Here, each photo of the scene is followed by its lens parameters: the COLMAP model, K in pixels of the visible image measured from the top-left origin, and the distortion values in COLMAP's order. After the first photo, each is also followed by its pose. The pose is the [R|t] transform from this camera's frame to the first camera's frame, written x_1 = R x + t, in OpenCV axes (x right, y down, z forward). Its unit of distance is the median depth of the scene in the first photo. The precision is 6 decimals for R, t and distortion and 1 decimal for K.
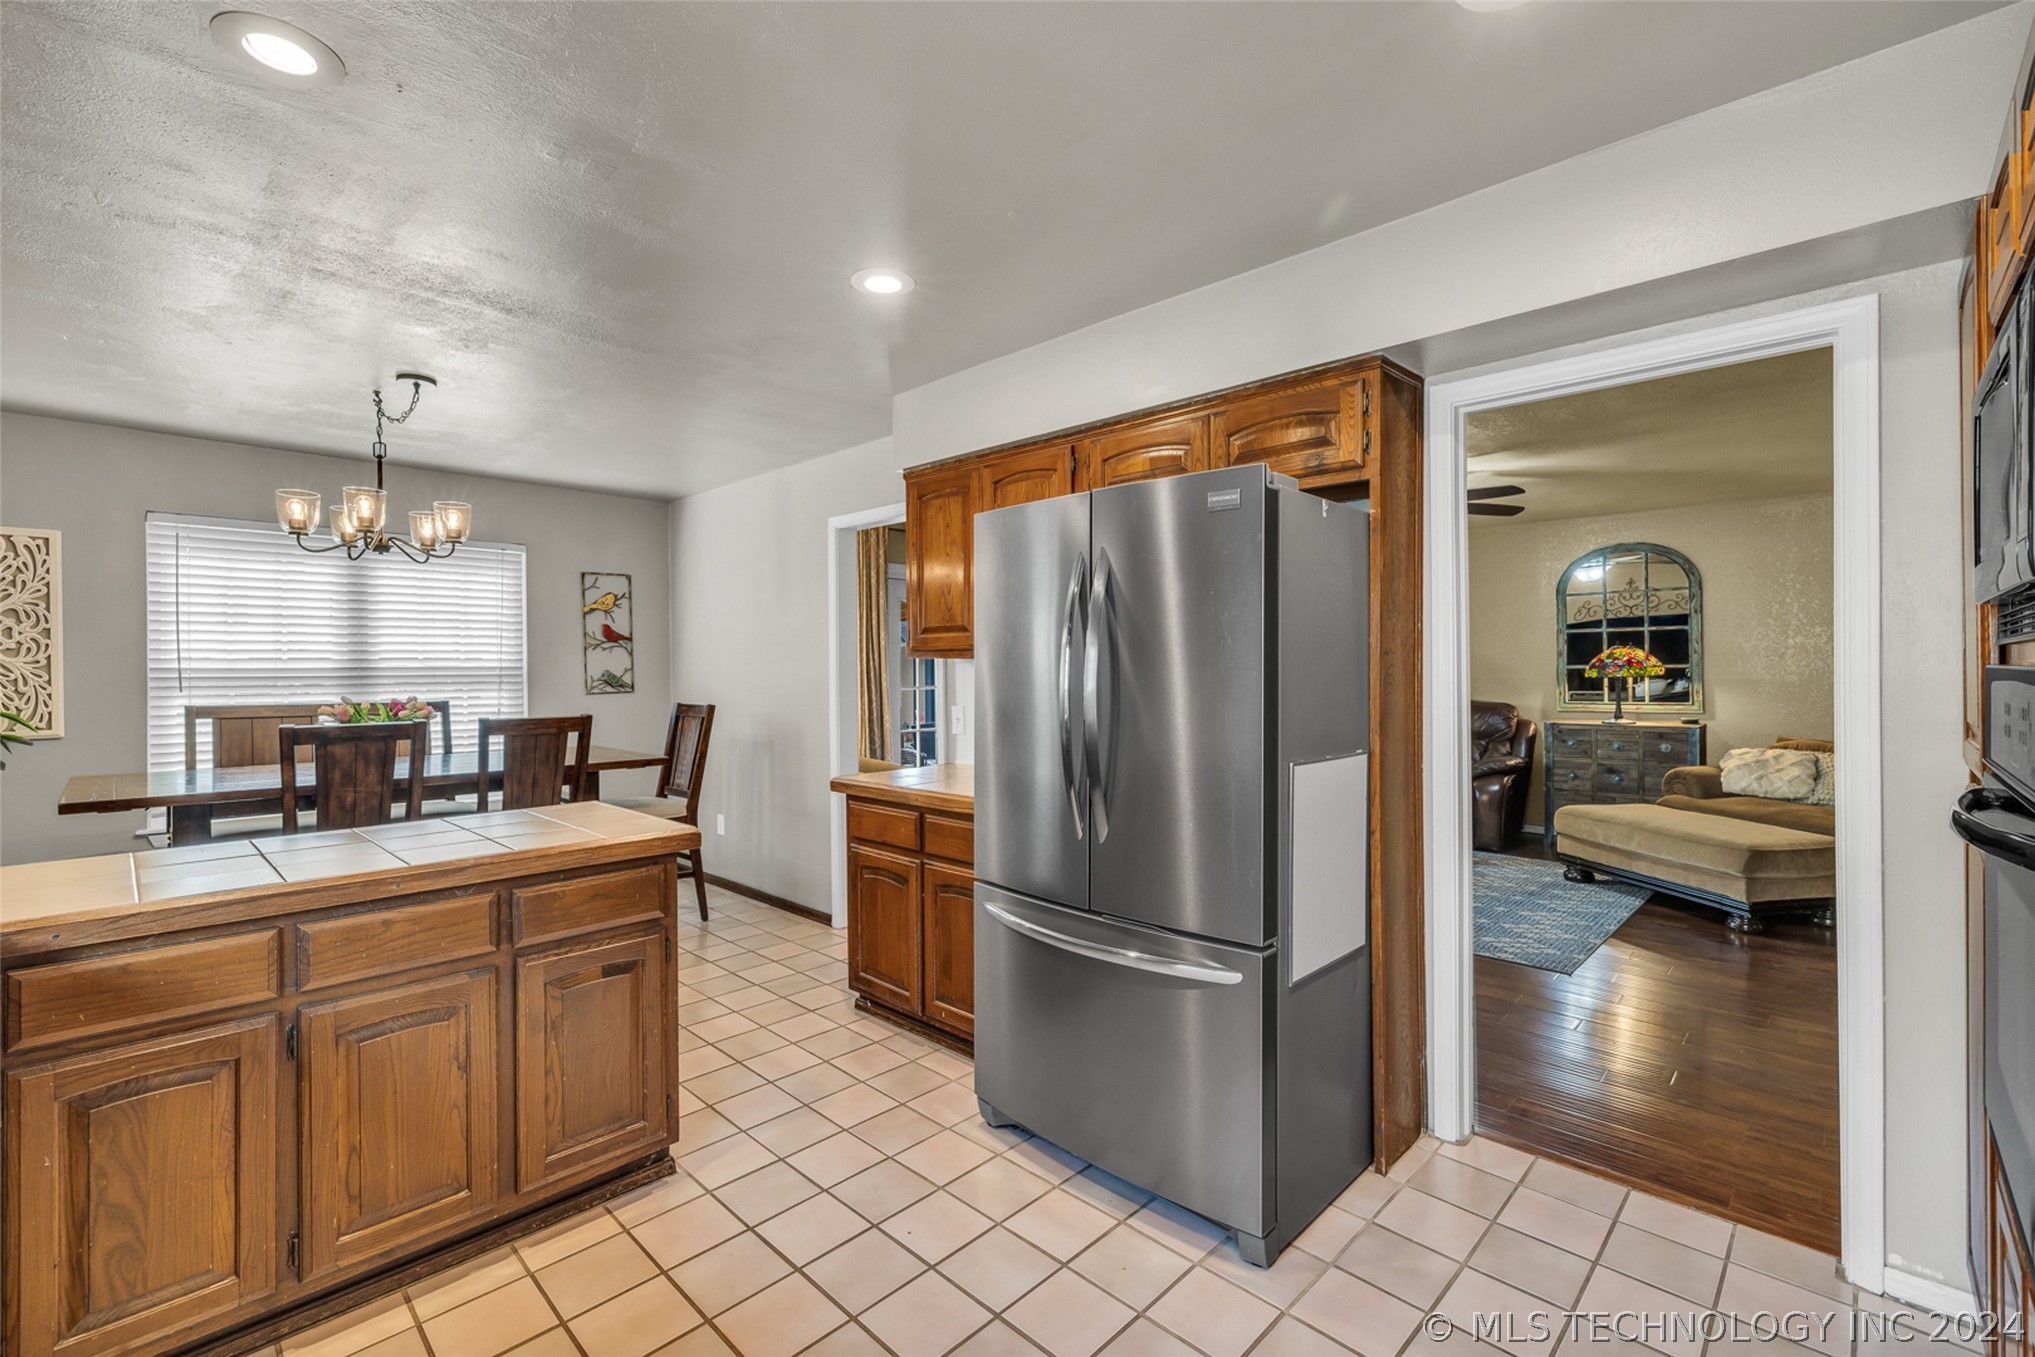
lens RADIAL K [[868.0, 0, 1008.8], [0, 868.0, 678.4], [0, 0, 1]] dist [0.000989, -0.000559]
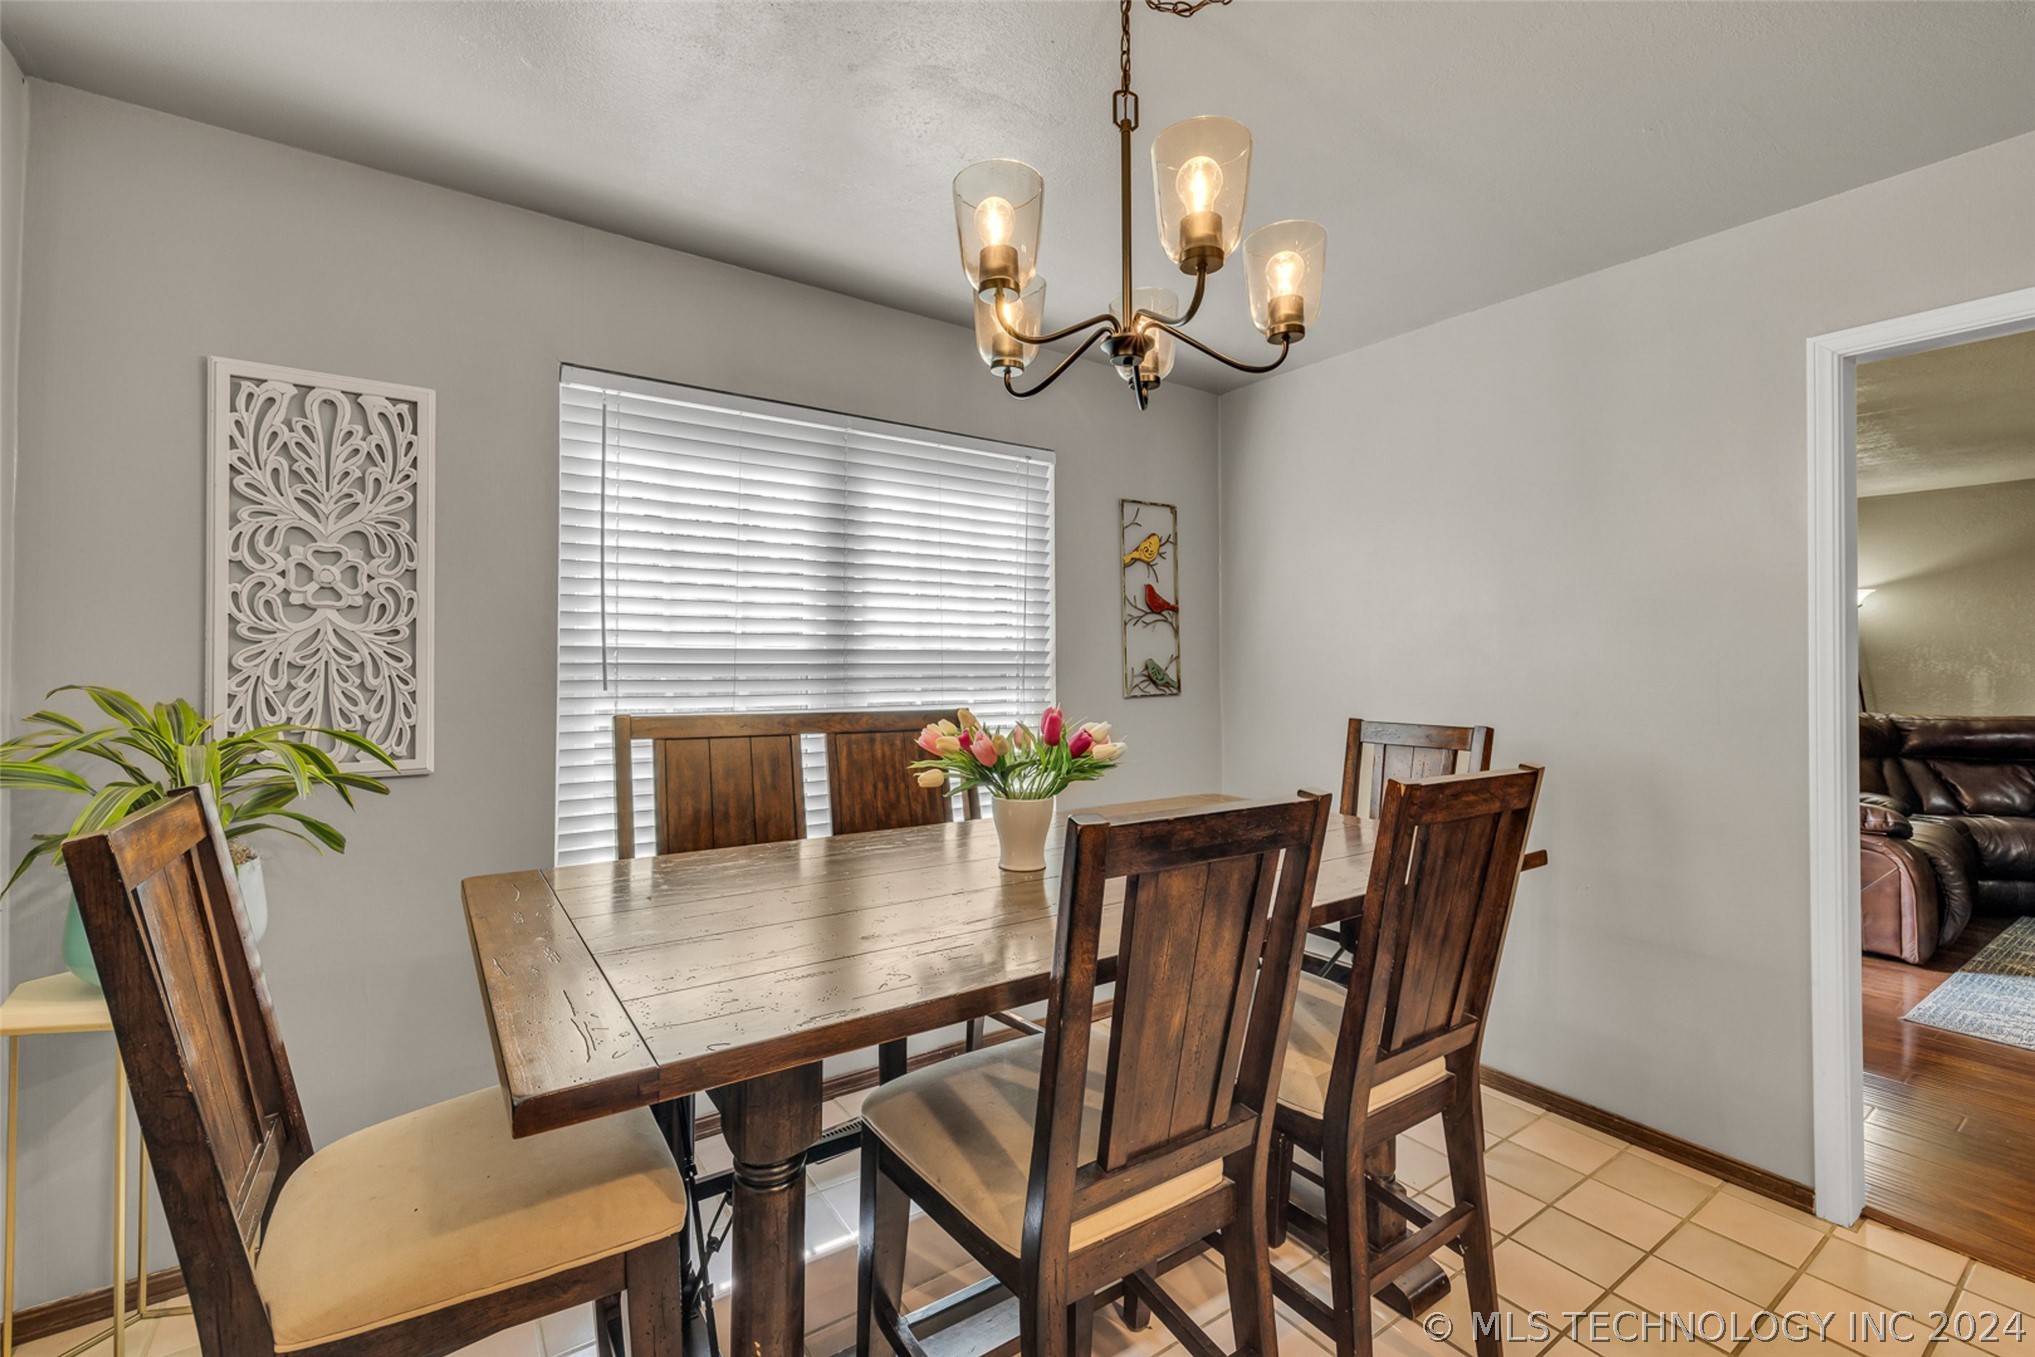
lens RADIAL K [[868.0, 0, 1014.0], [0, 868.0, 664.4], [0, 0, 1]] dist [0.000989, -0.000559]
pose [[0.981561, 0.010686, -0.190851, -0.593488], [-0.012297, 0.999898, -0.007256, 0.000447], [0.190754, 0.009469, 0.981592, 0.505894]]
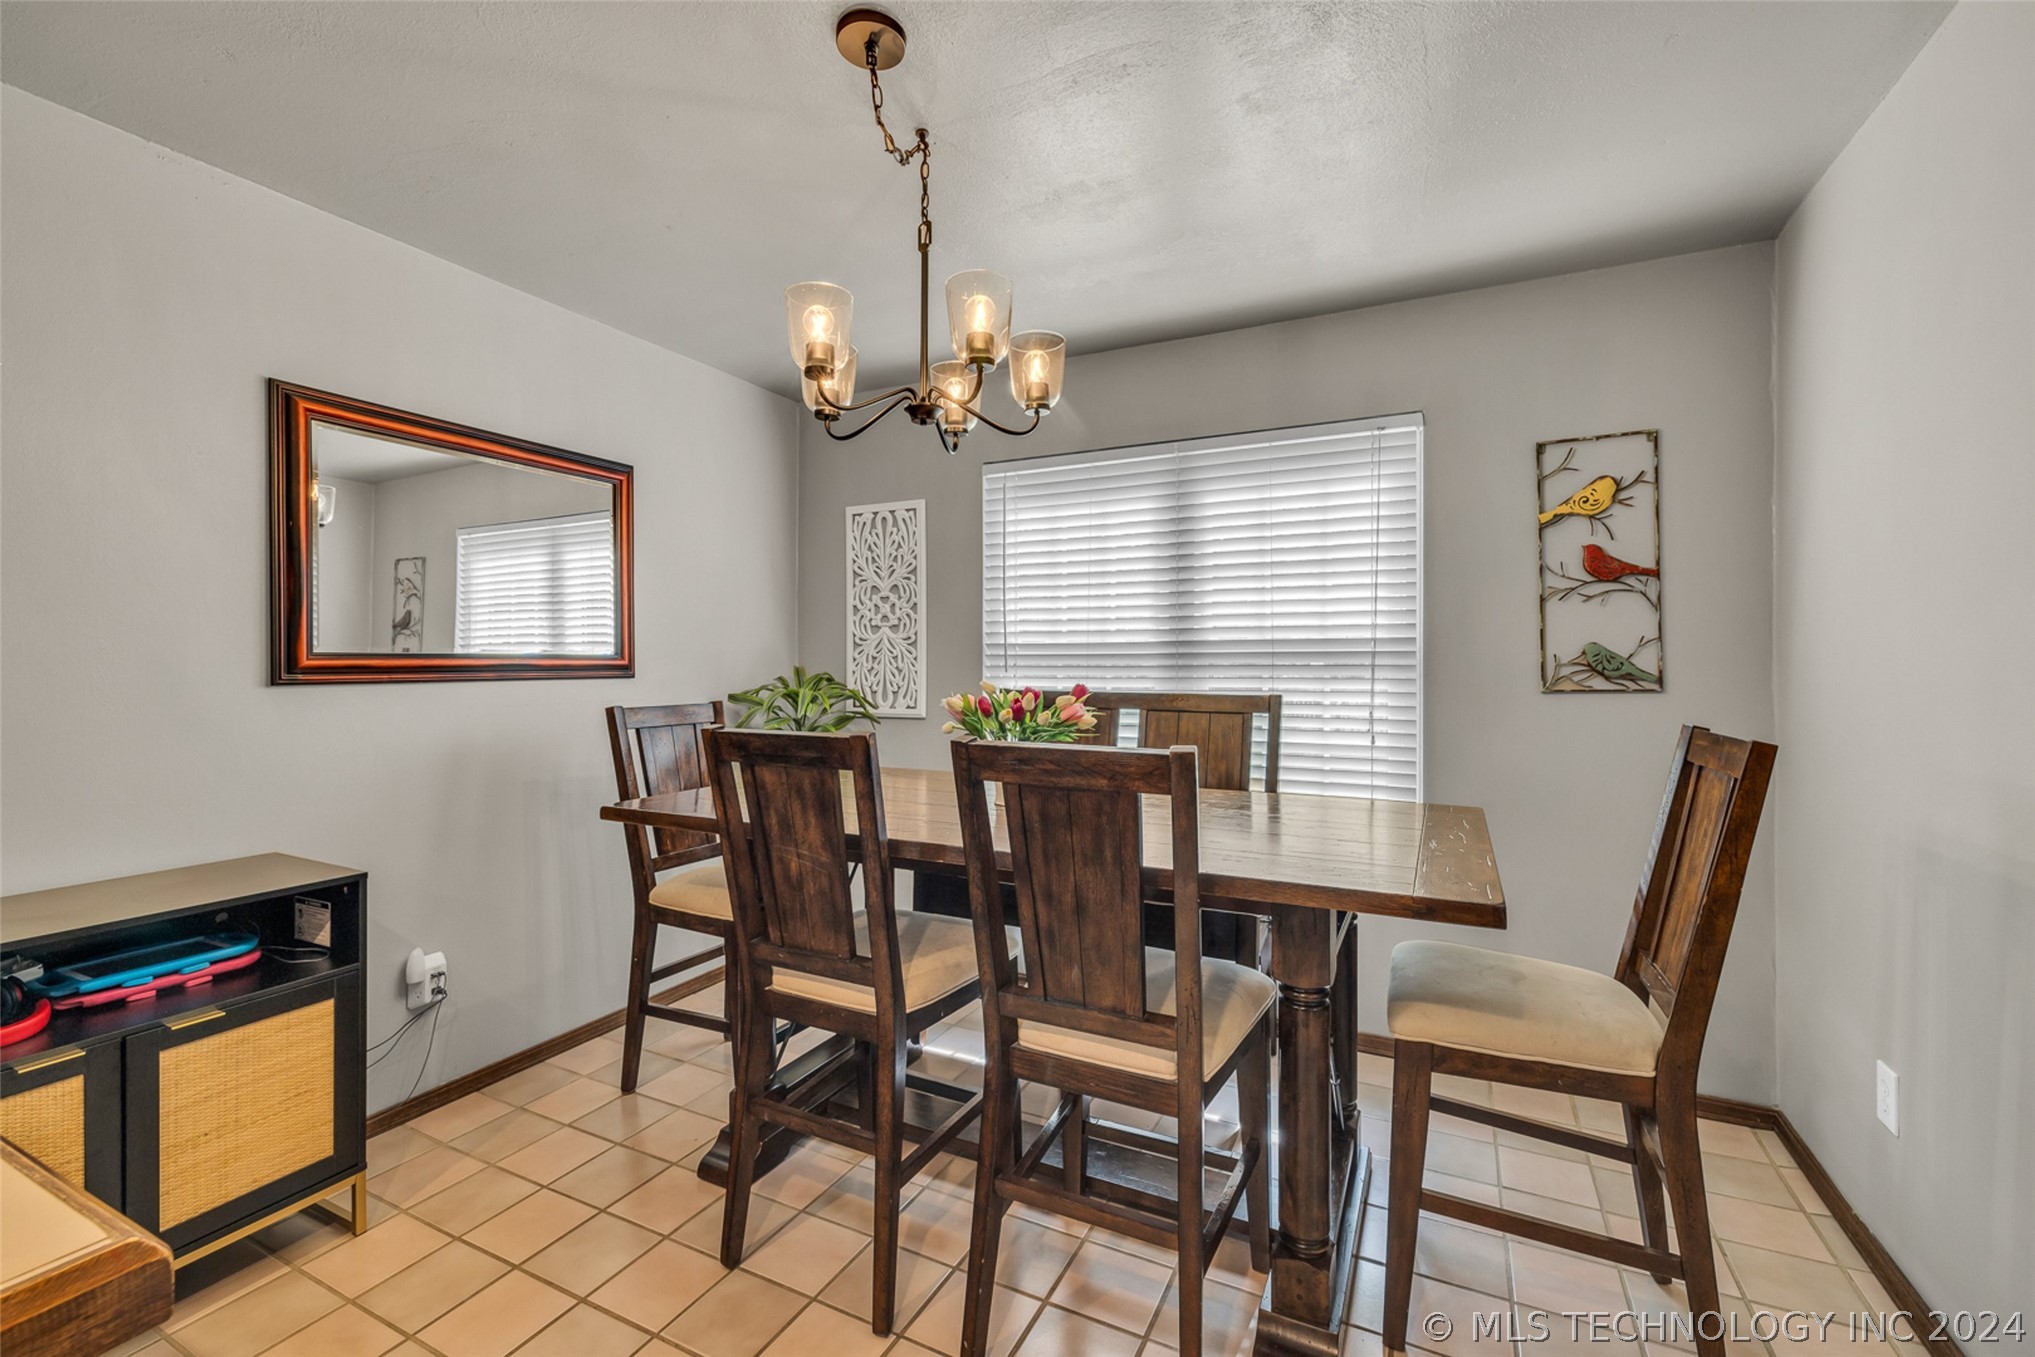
lens RADIAL K [[868.0, 0, 1007.6], [0, 868.0, 661.4], [0, 0, 1]] dist [0.000989, -0.000559]
pose [[0.300952, 0.003276, -0.953634, -0.150078], [-0.010657, 0.999943, 0.000072, 0.005560], [0.953580, 0.010142, 0.300970, 0.752799]]
